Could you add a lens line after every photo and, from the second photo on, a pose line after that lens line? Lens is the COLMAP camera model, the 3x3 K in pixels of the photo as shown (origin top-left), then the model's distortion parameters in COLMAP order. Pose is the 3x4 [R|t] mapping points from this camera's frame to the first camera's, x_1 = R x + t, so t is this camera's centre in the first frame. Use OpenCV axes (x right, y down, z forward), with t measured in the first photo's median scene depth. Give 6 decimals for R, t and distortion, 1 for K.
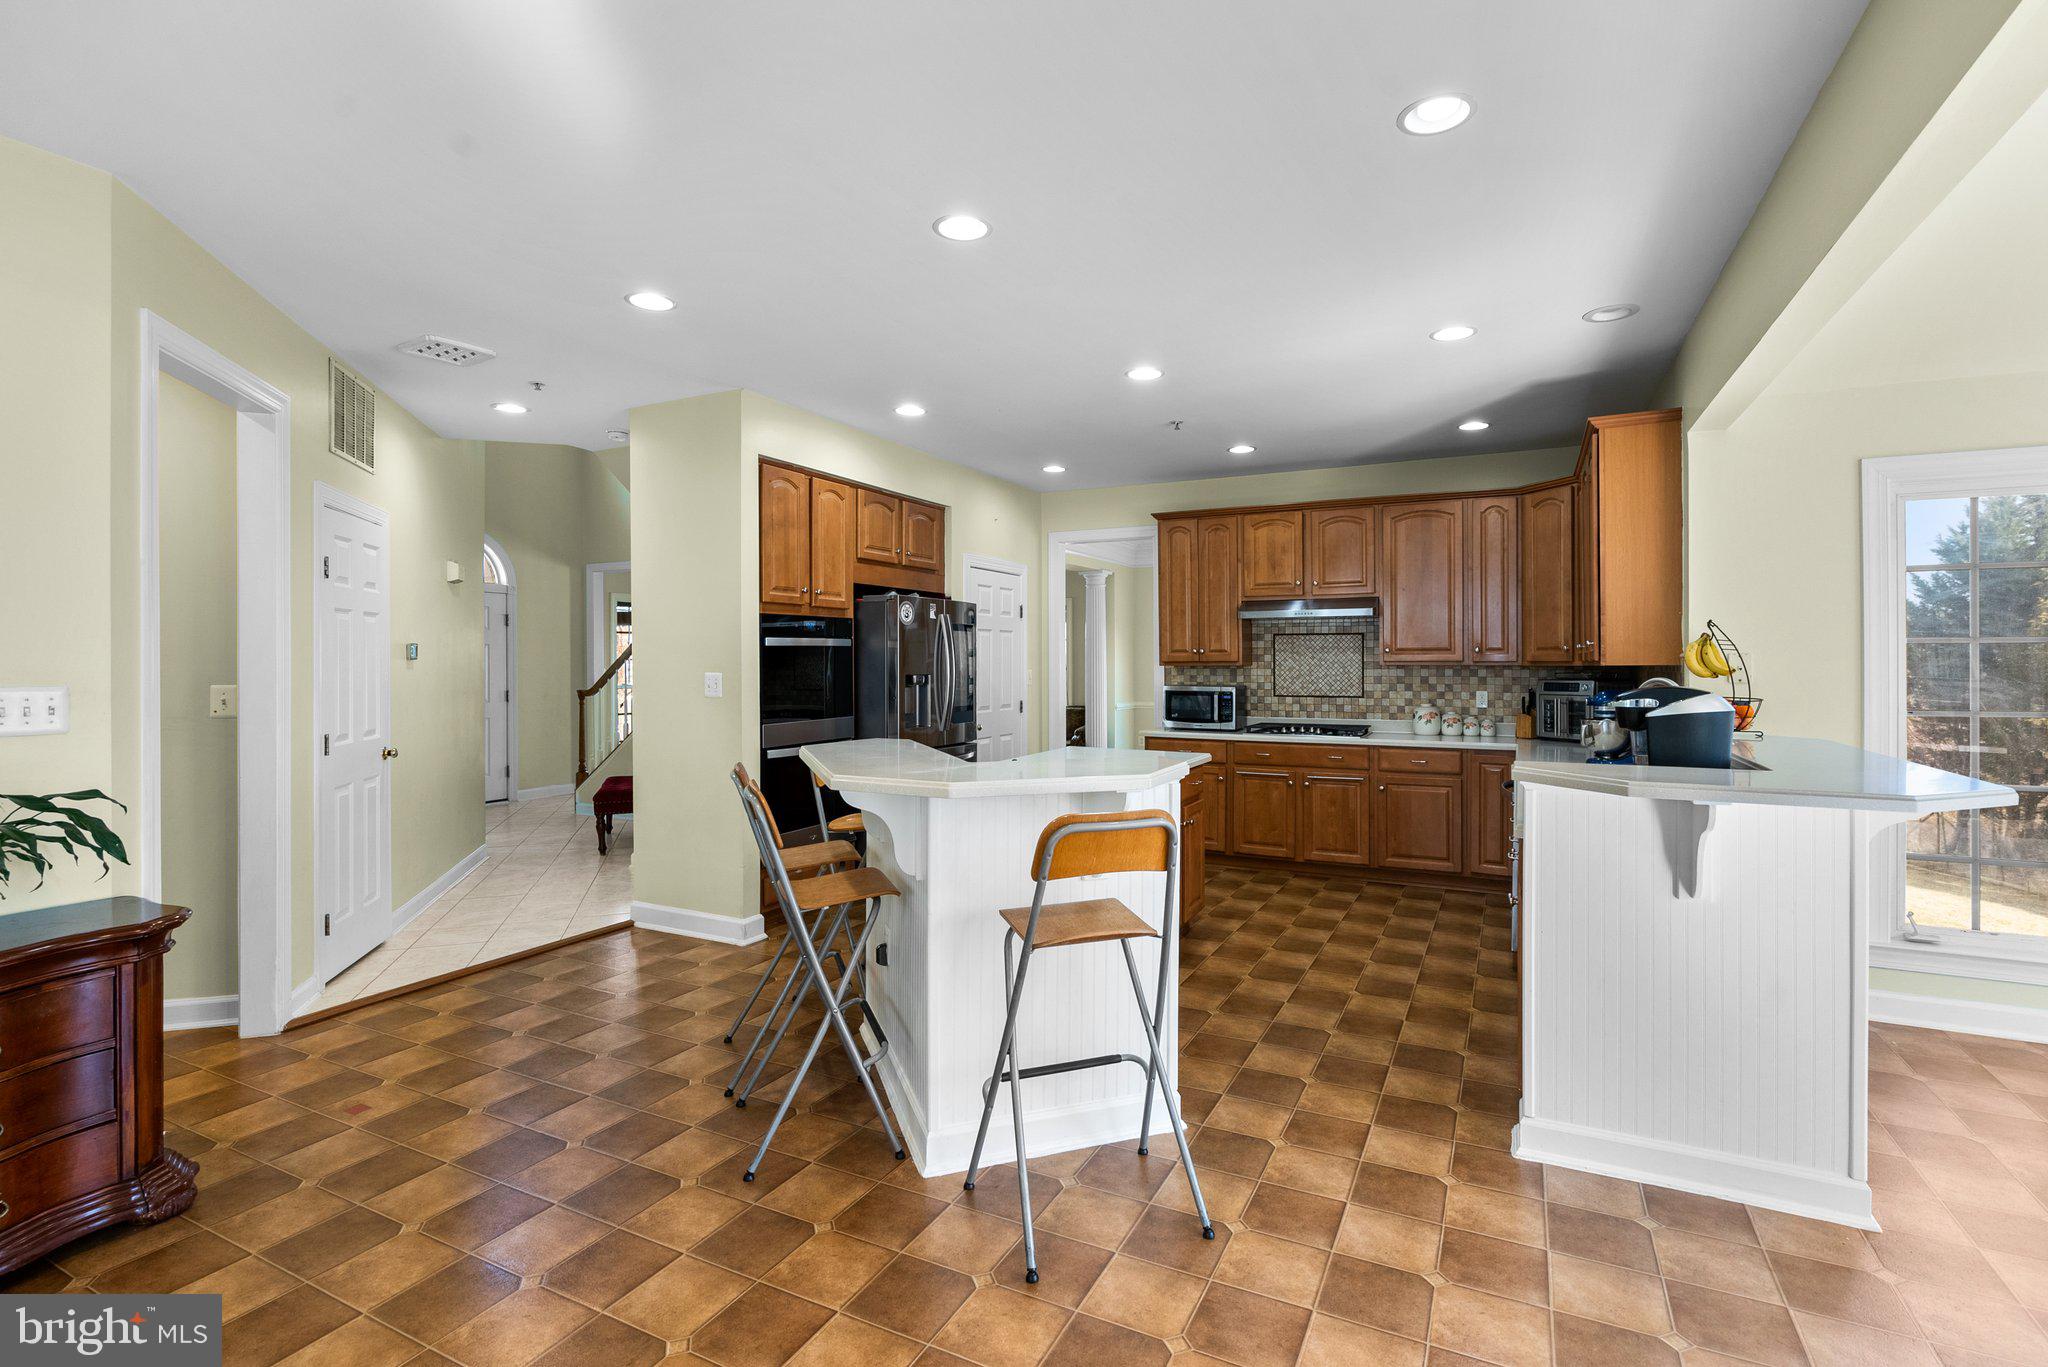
lens RADIAL K [[933.1, 0, 1040.2], [0, 933.1, 665.3], [0, 0, 1]] dist [-0.002545, 0.000384]
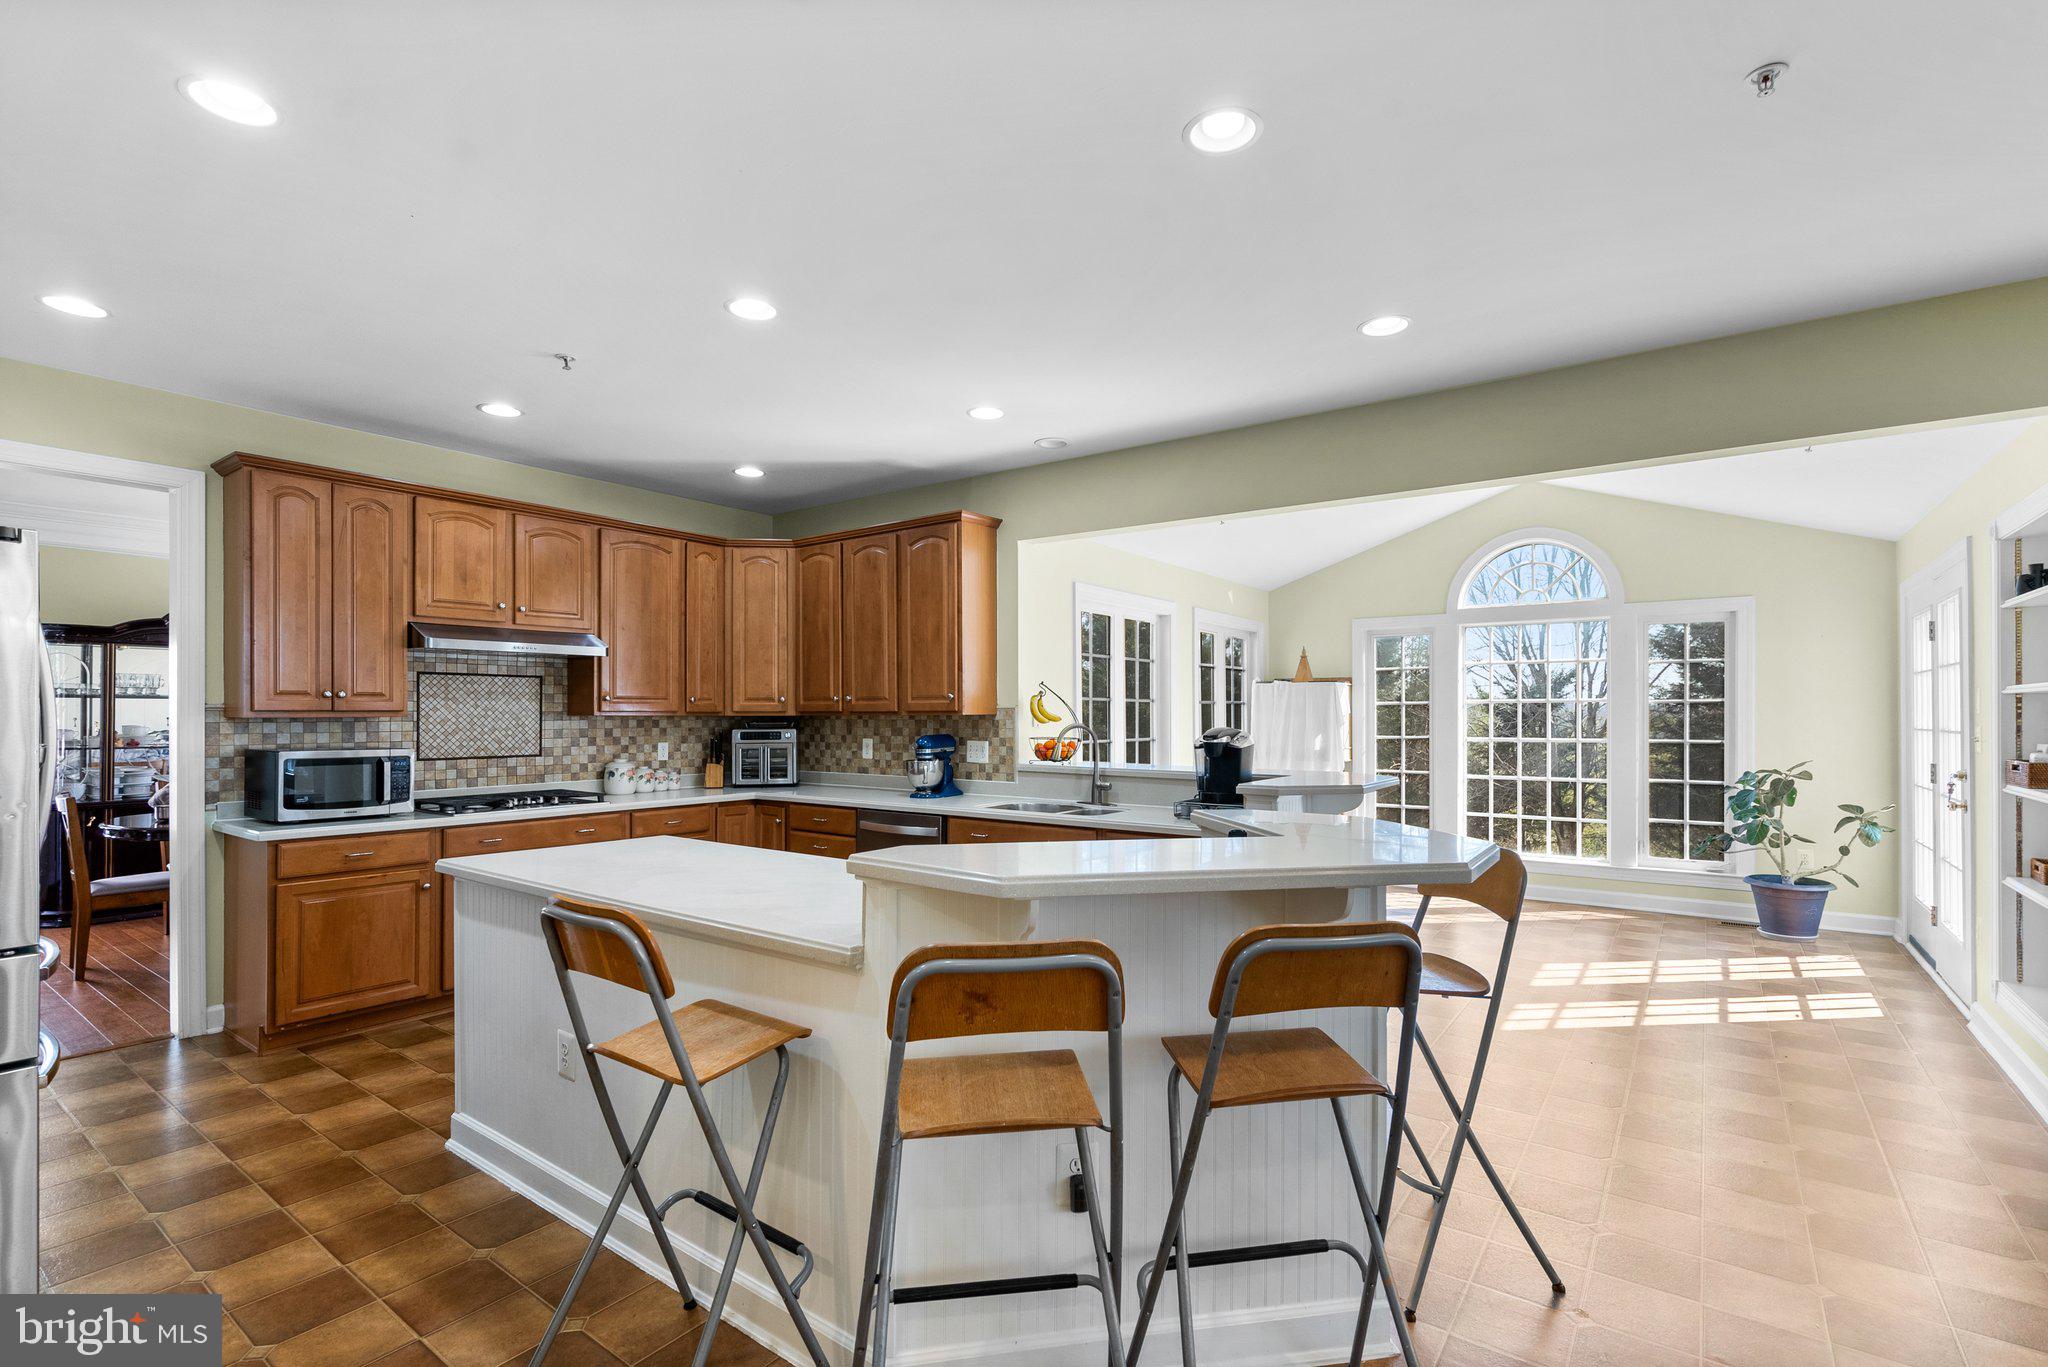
lens RADIAL K [[933.1, 0, 1041.4], [0, 933.1, 710.2], [0, 0, 1]] dist [-0.002545, 0.000384]
pose [[0.170041, 0.003088, 0.985432, -0.378955], [0.002845, 0.999989, -0.003625, -0.000861], [-0.985433, 0.003420, 0.170030, 0.439559]]
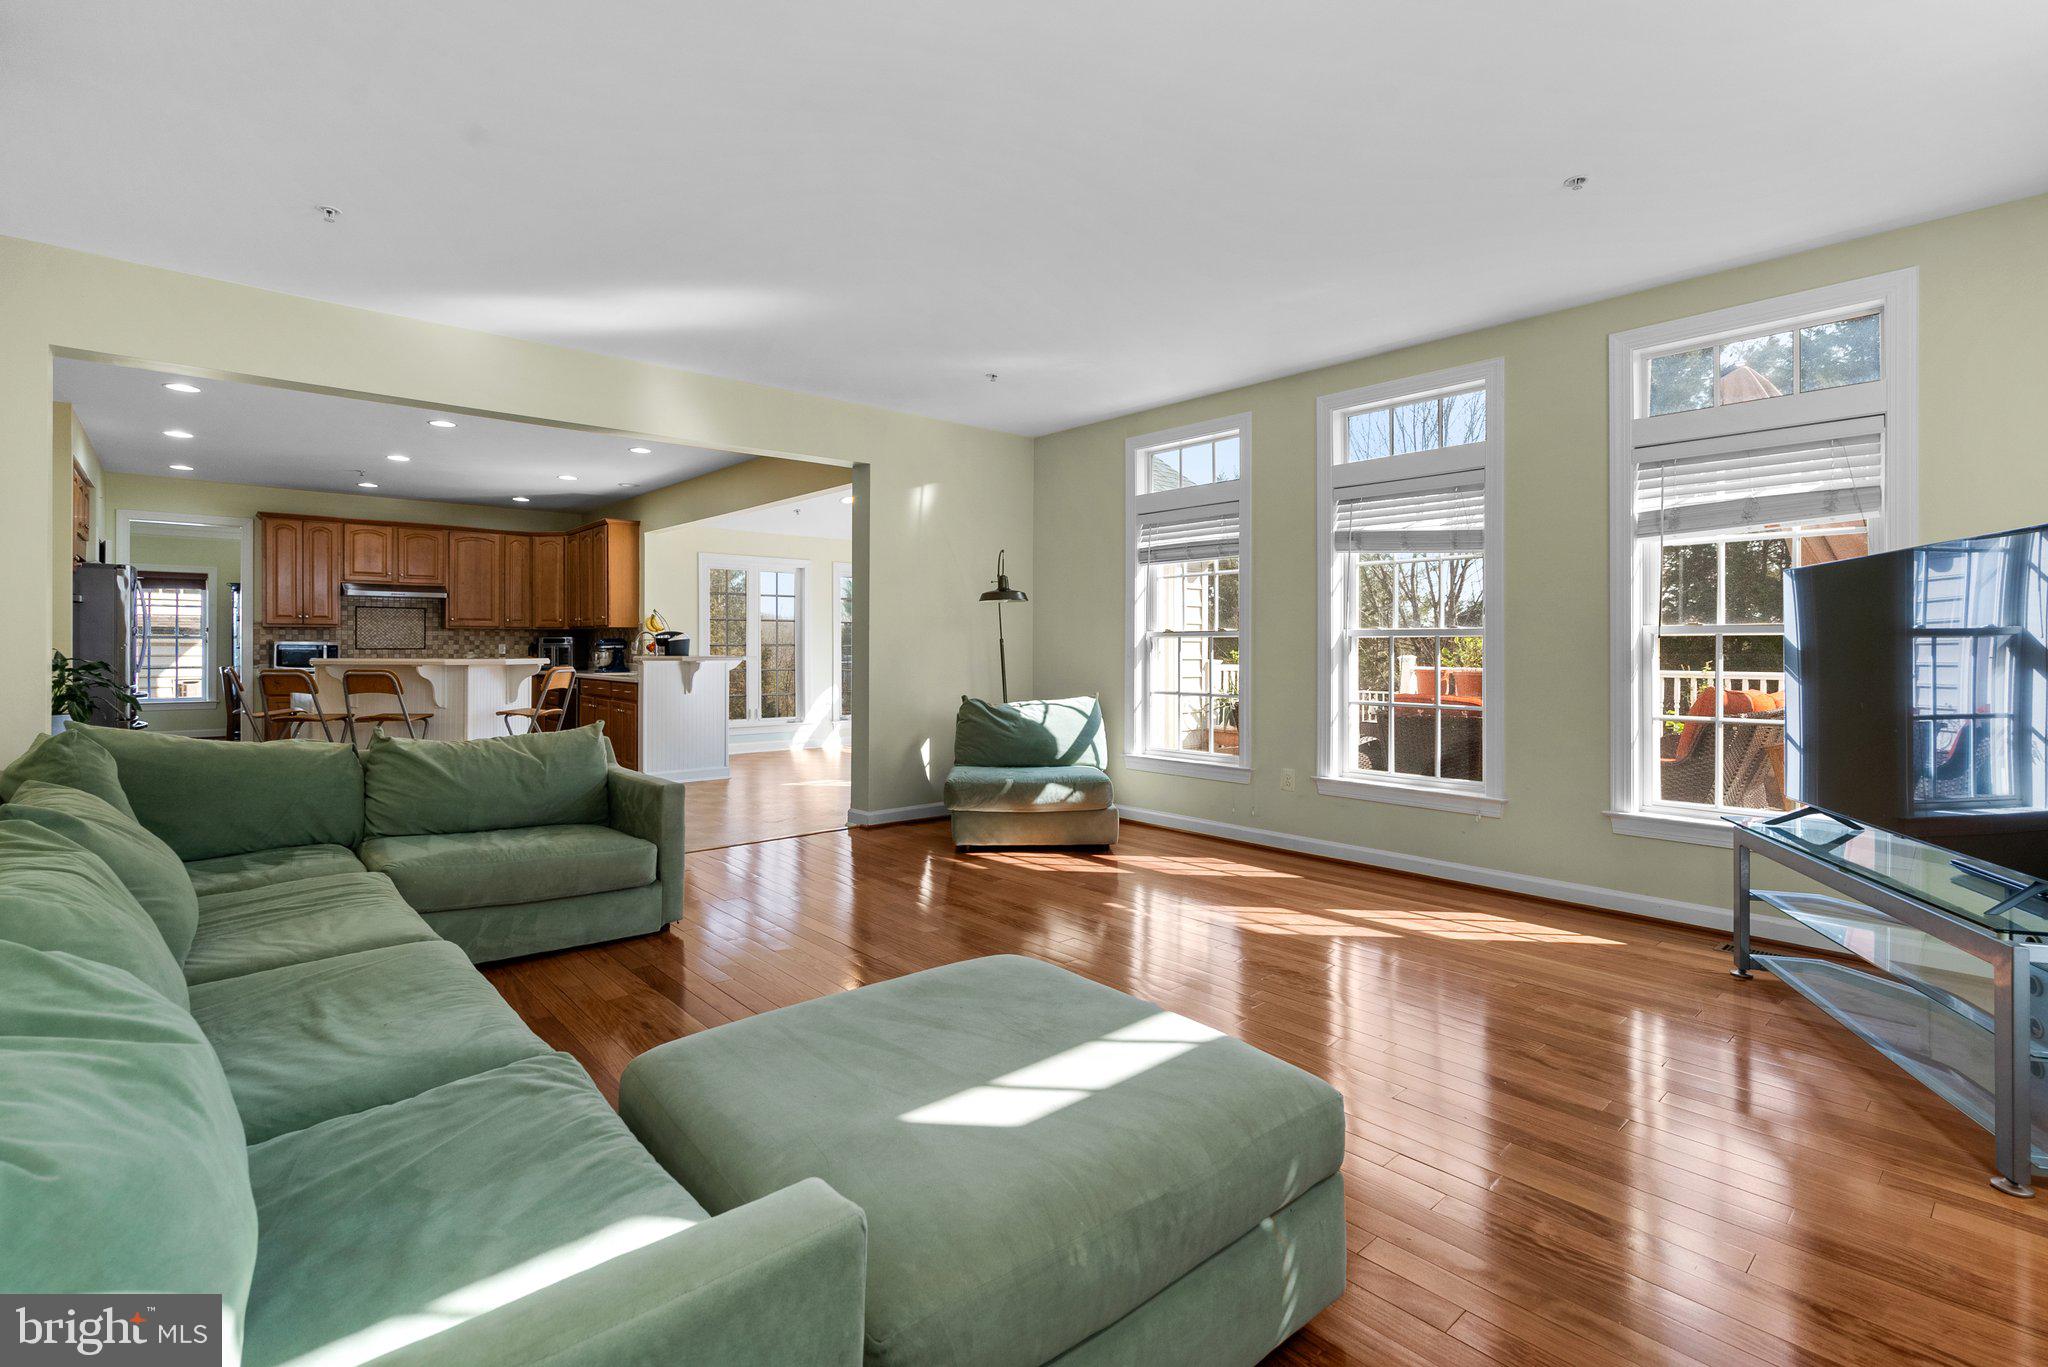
lens RADIAL K [[933.1, 0, 1032.0], [0, 933.1, 640.7], [0, 0, 1]] dist [-0.002545, 0.000384]
pose [[0.357679, 0.002607, 0.933841, -0.757070], [0.002707, 0.999989, -0.003828, 0.029414], [-0.933841, 0.003897, 0.357668, -0.515013]]
